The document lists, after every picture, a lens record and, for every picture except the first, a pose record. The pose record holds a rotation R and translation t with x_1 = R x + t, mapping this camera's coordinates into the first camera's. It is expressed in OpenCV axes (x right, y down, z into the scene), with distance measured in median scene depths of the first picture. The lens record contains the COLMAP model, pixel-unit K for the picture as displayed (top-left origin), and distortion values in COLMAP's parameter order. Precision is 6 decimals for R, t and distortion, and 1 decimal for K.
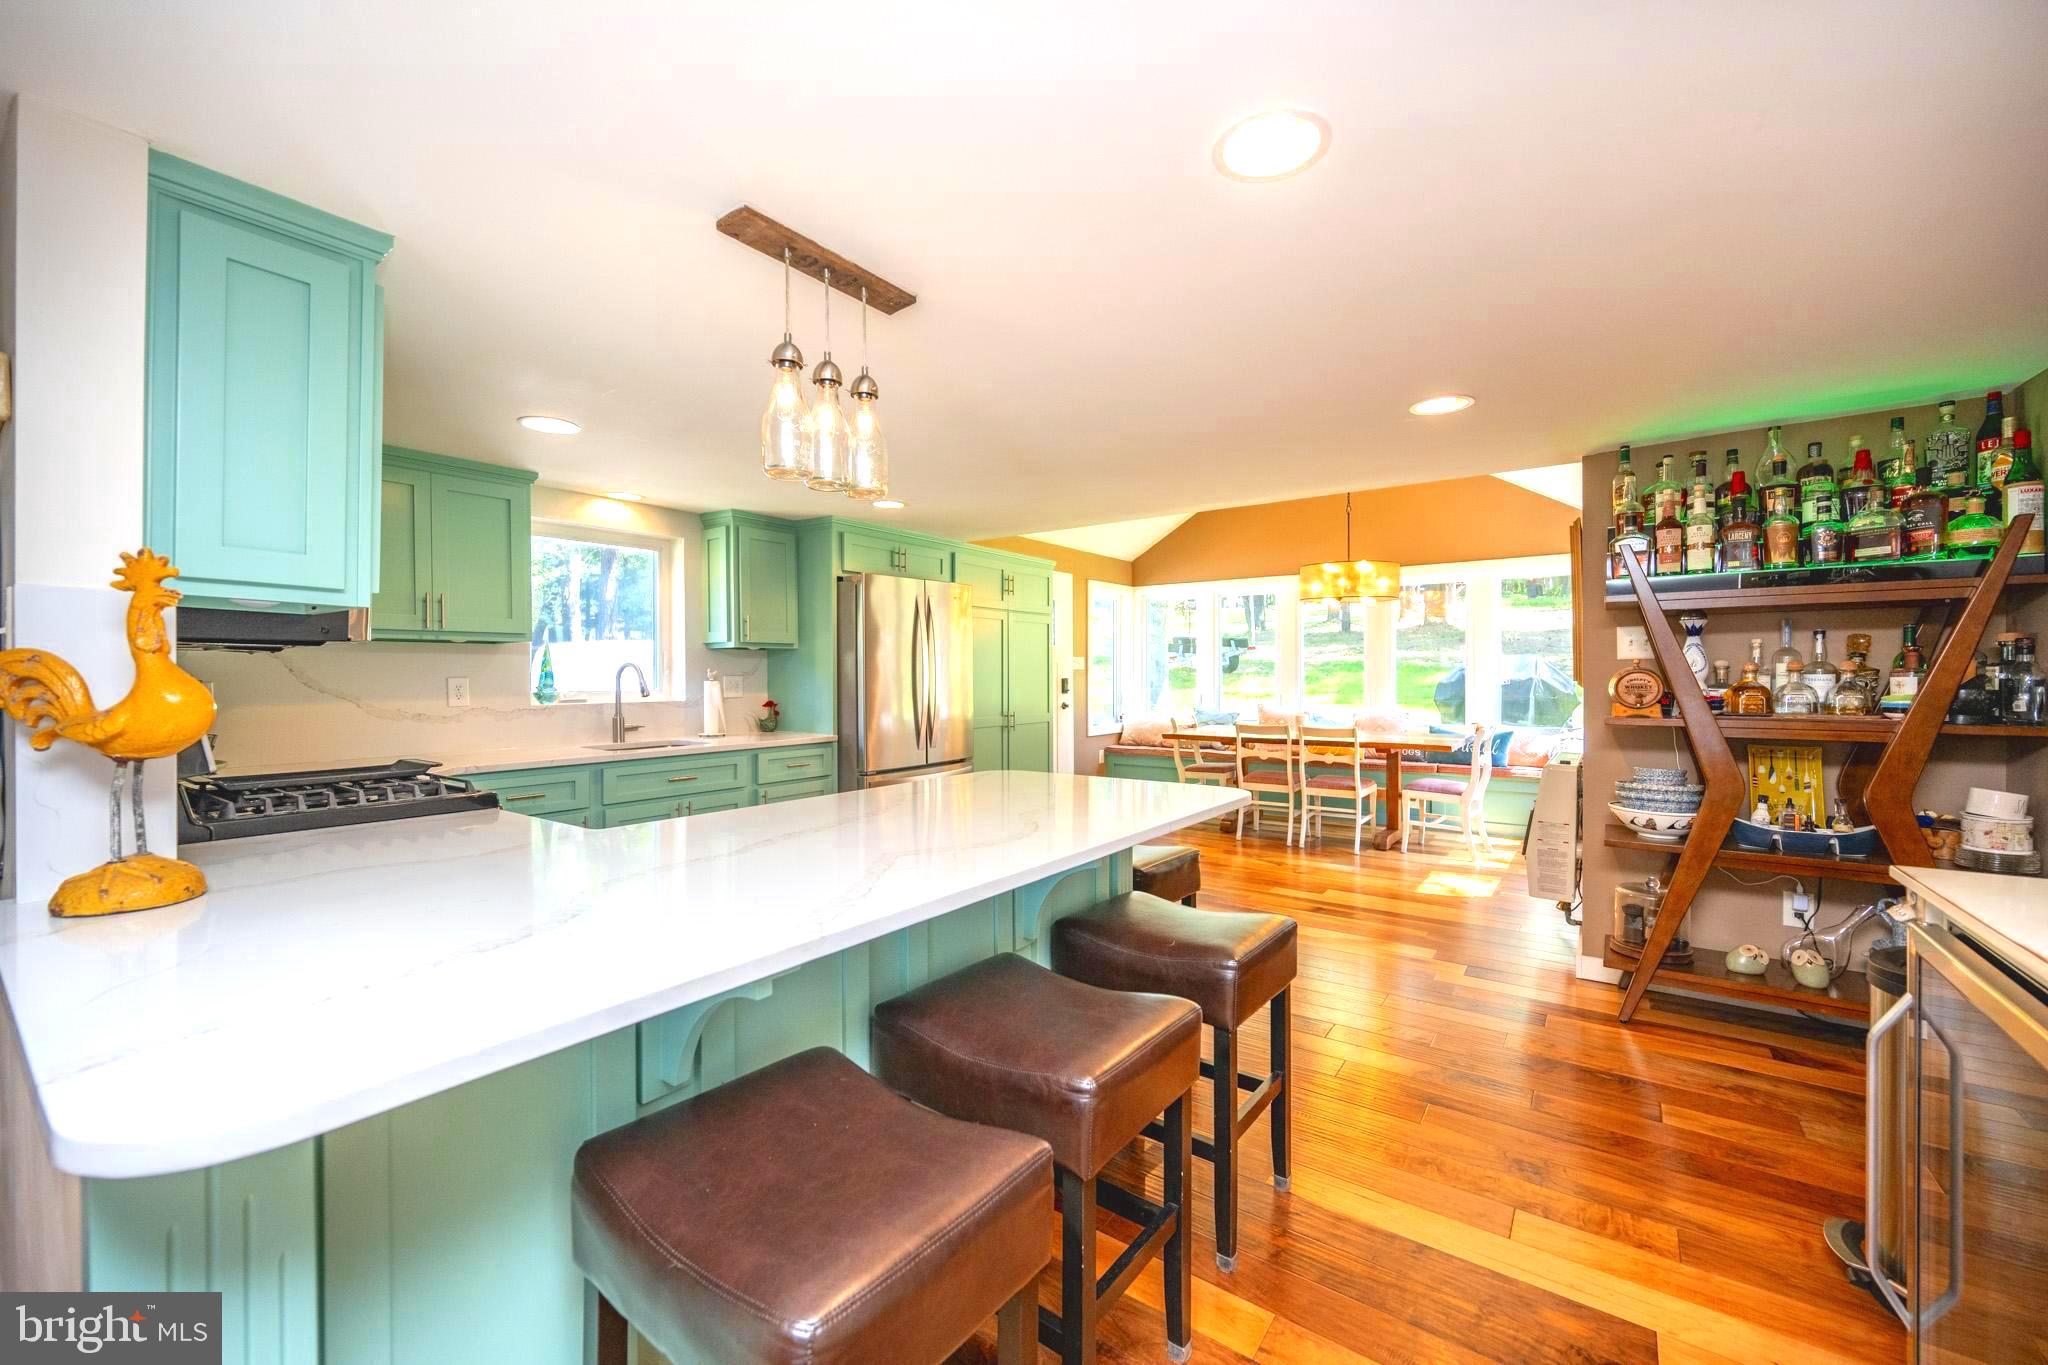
lens RADIAL K [[808.2, 0, 1026.8], [0, 808.2, 677.9], [0, 0, 1]] dist [-0.000368, -0.000081]
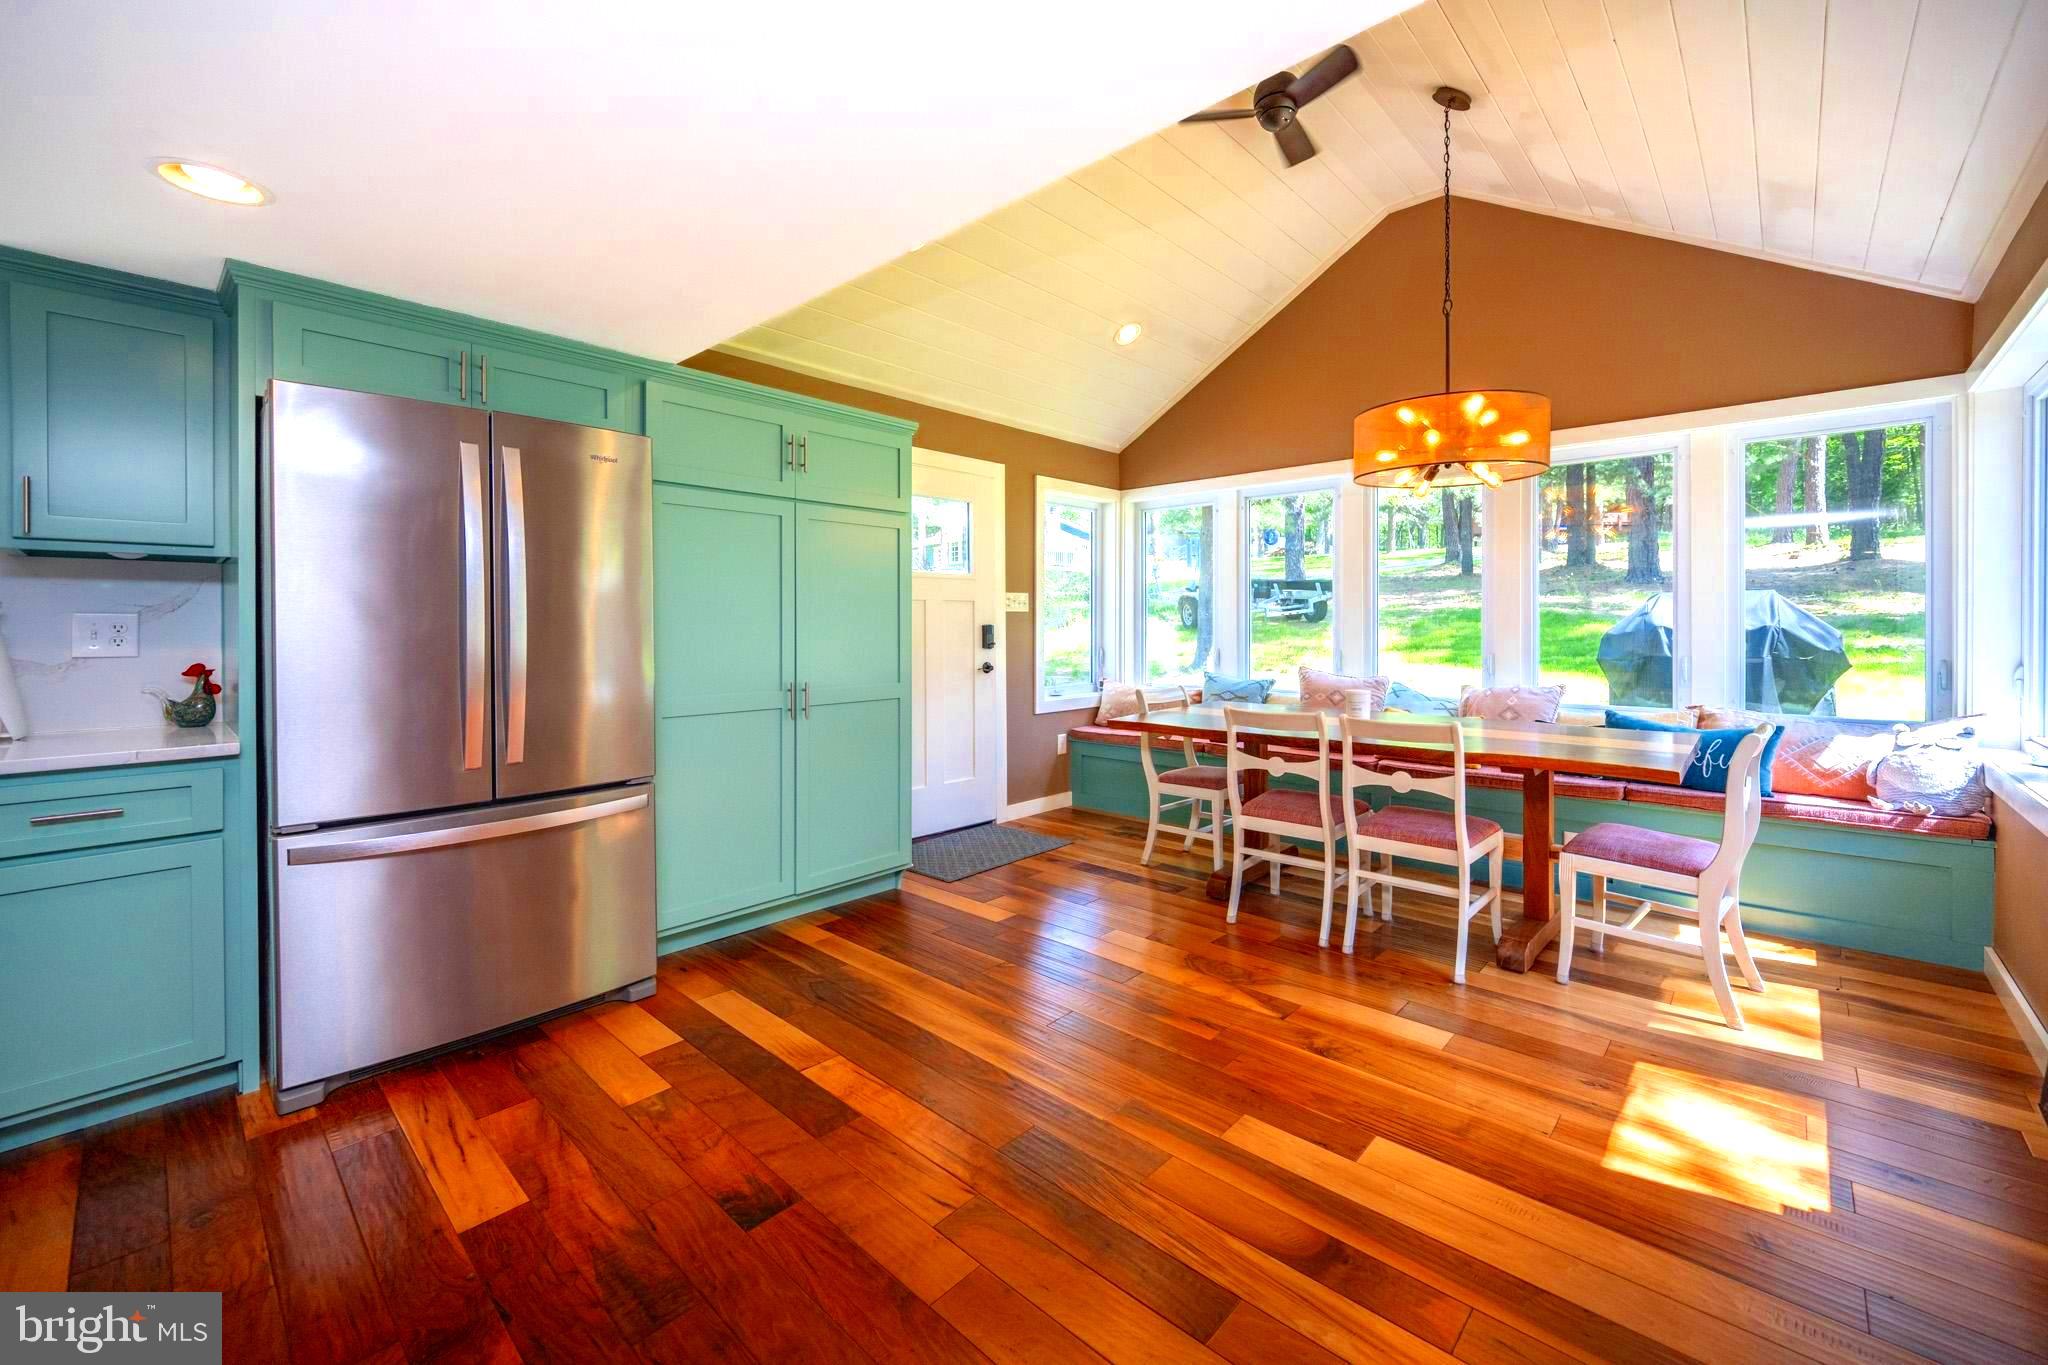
lens RADIAL K [[818.8, 0, 1024.3], [0, 818.8, 628.2], [0, 0, 1]] dist [0.000308, 0.000056]
pose [[0.992385, 0.000923, -0.123170, 0.353392], [-0.001183, 0.999997, -0.002041, 0.009785], [0.123168, 0.002171, 0.992384, 0.808143]]
